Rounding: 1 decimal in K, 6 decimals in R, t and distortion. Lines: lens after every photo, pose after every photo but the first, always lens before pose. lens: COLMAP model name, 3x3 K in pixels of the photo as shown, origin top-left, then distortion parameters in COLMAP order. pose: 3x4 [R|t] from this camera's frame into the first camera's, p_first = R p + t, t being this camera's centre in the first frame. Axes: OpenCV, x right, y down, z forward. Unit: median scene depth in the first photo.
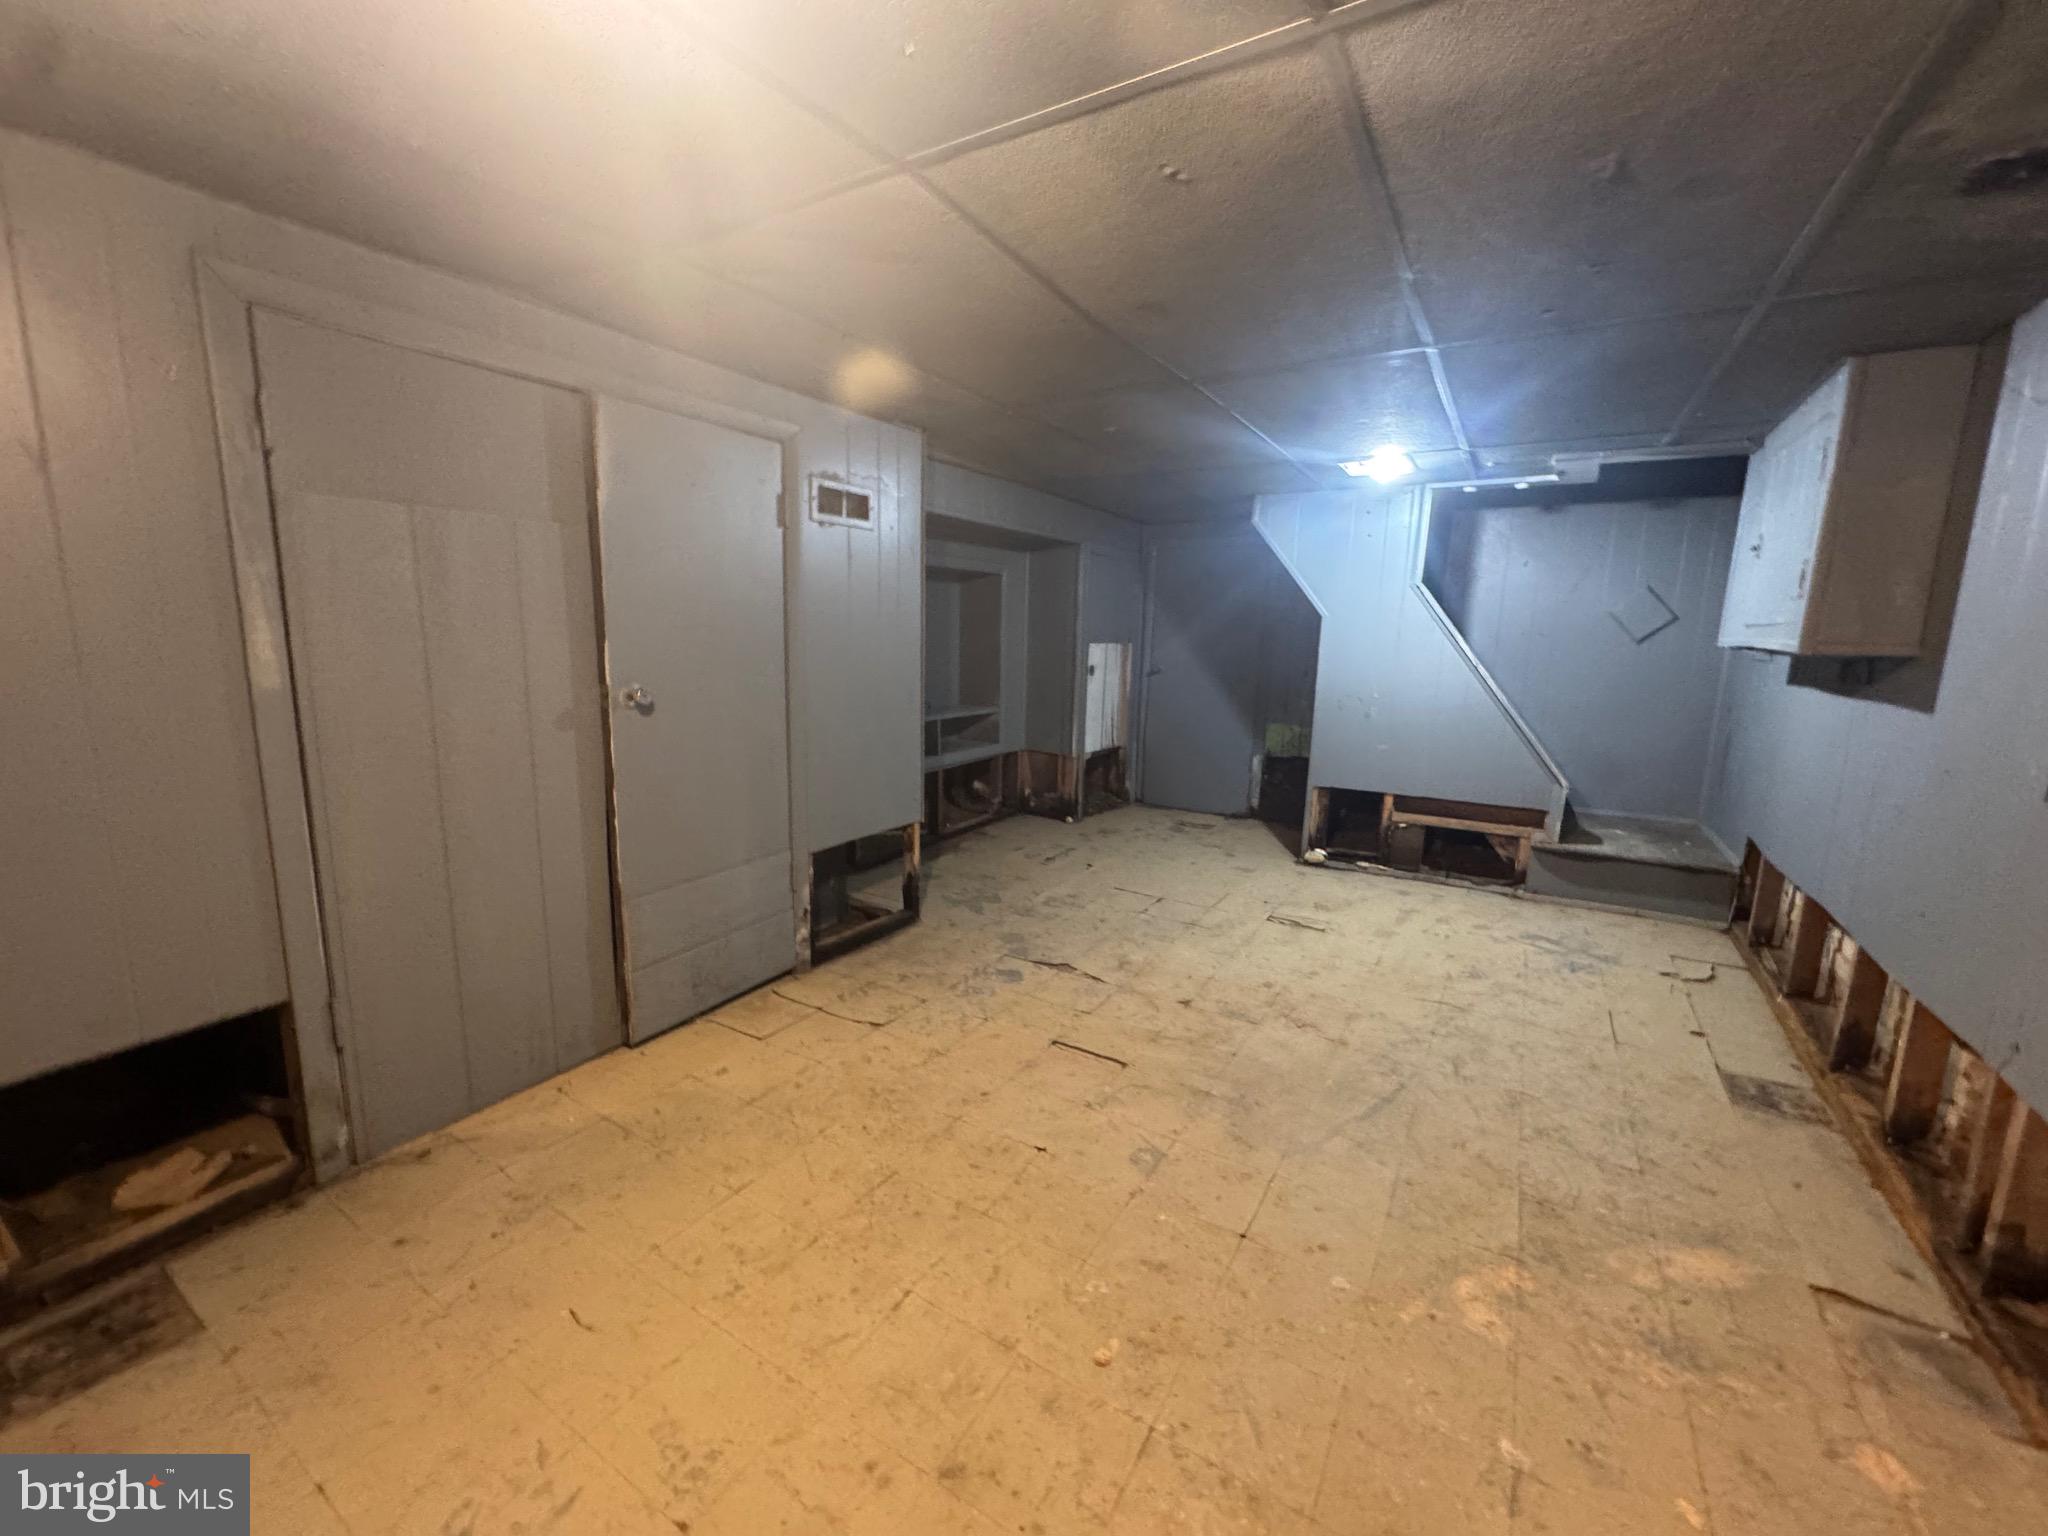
lens RADIAL K [[827.2, 0, 1024.0], [0, 827.2, 768.0], [0, 0, 1]] dist [-0.002443, -0.000048]
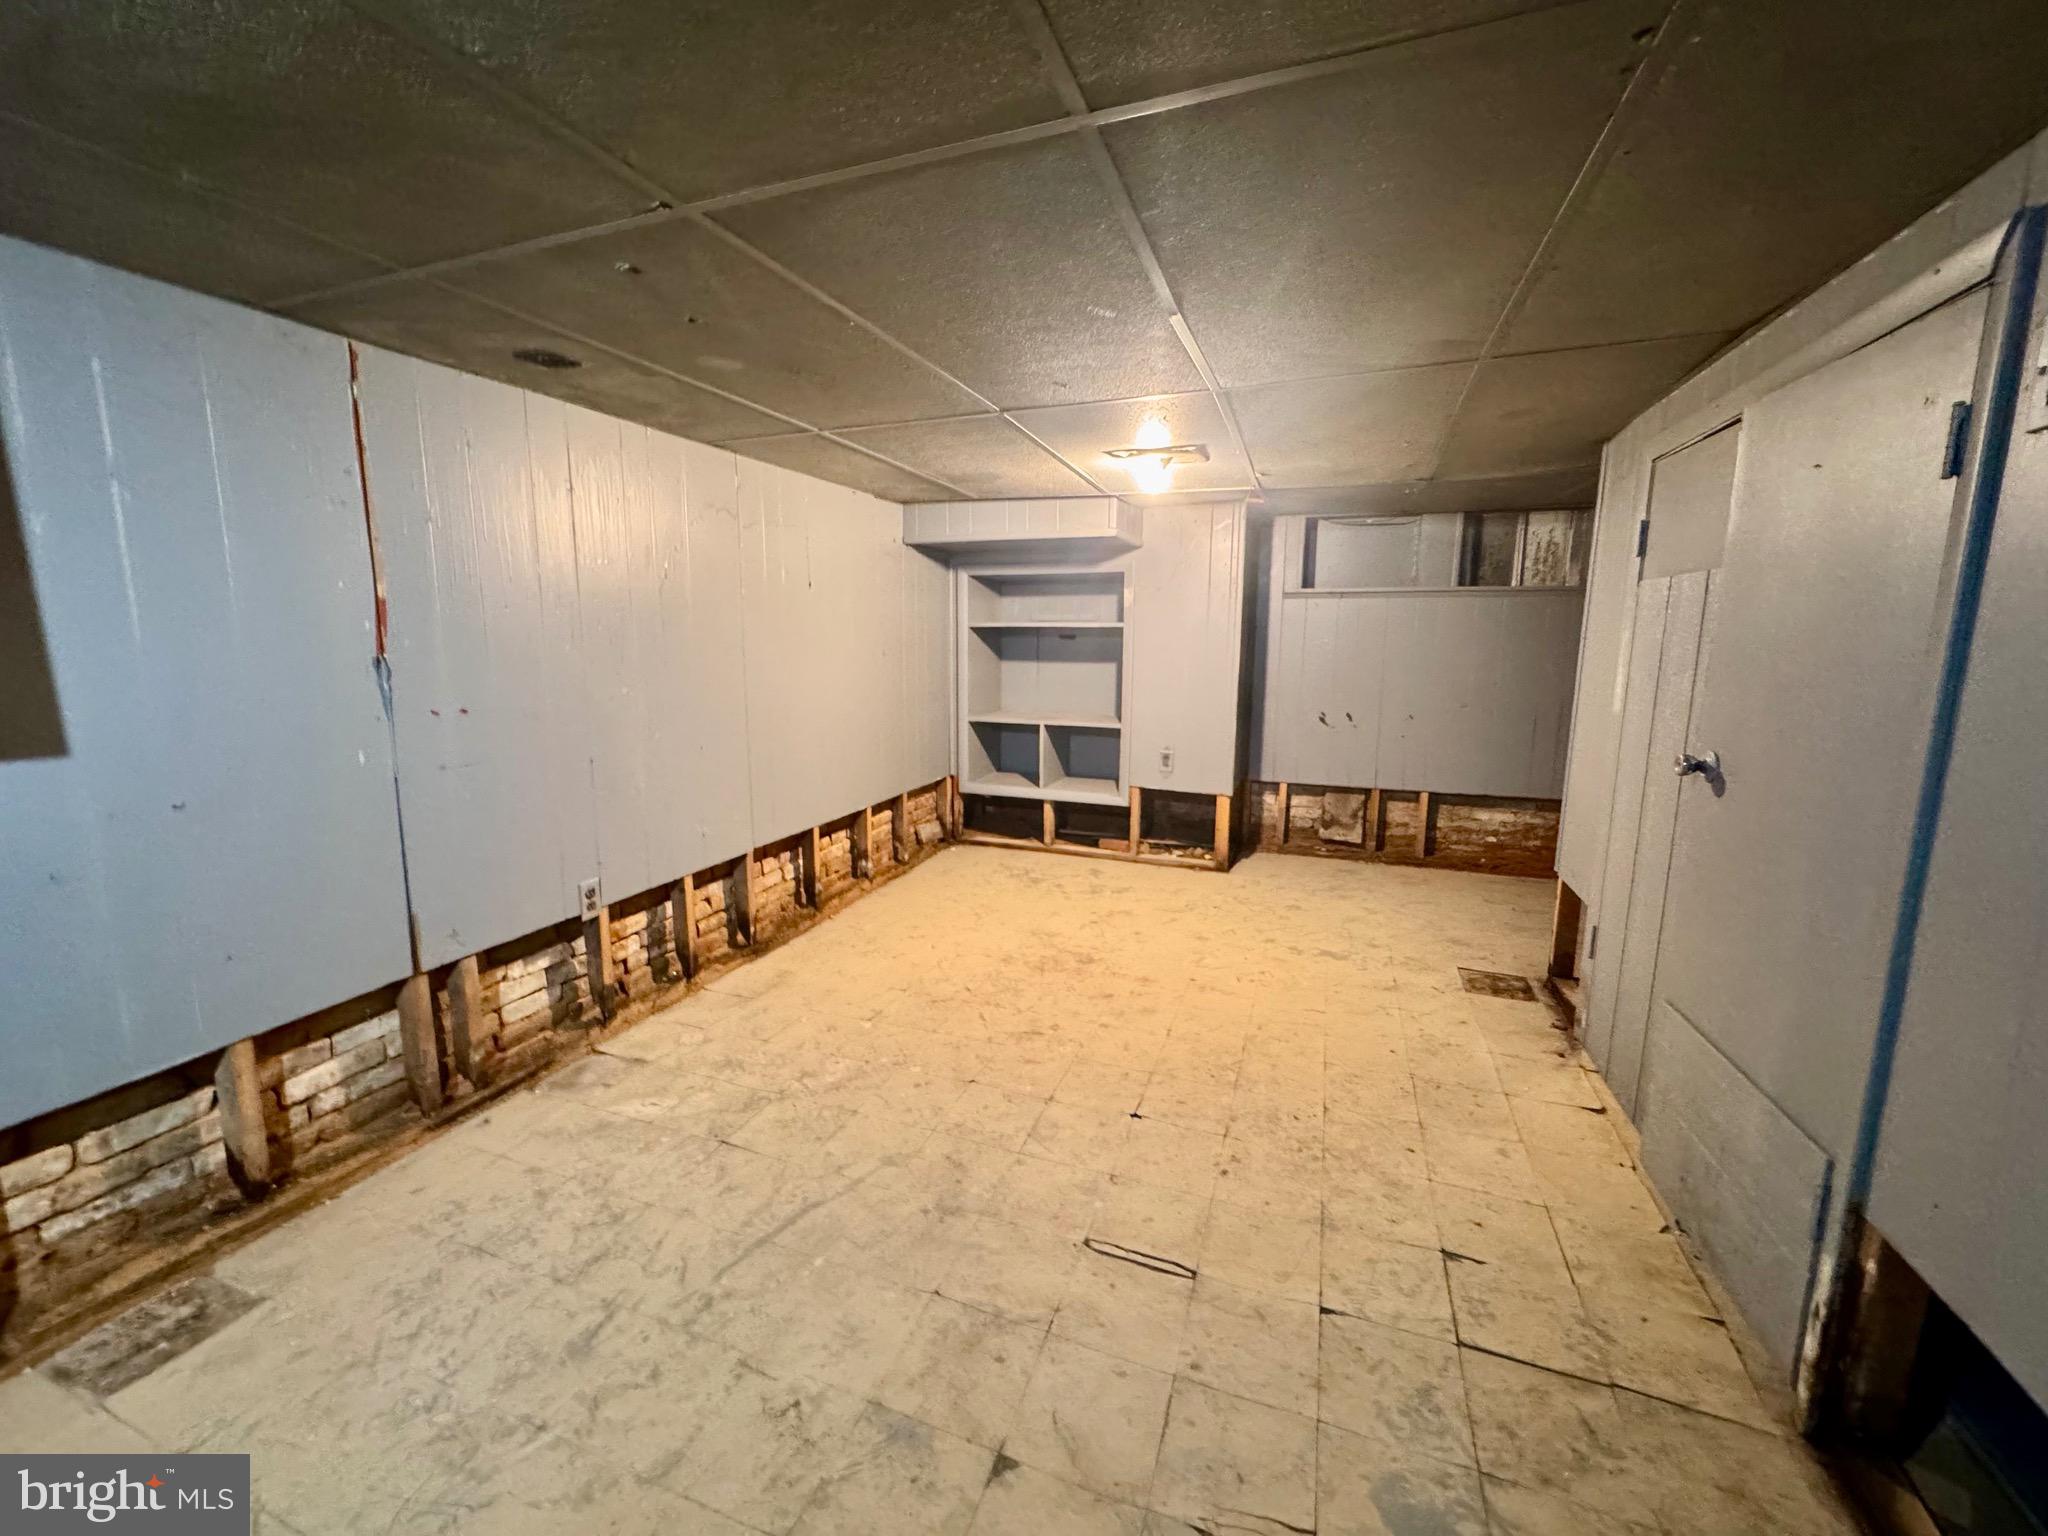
lens RADIAL K [[827.2, 0, 1024.0], [0, 827.2, 768.0], [0, 0, 1]] dist [-0.002443, -0.000048]
pose [[-0.981258, 0.005119, -0.192631, 0.355846], [-0.057851, 0.945709, 0.319823, -0.320534], [0.183810, 0.324973, -0.927689, 1.714453]]
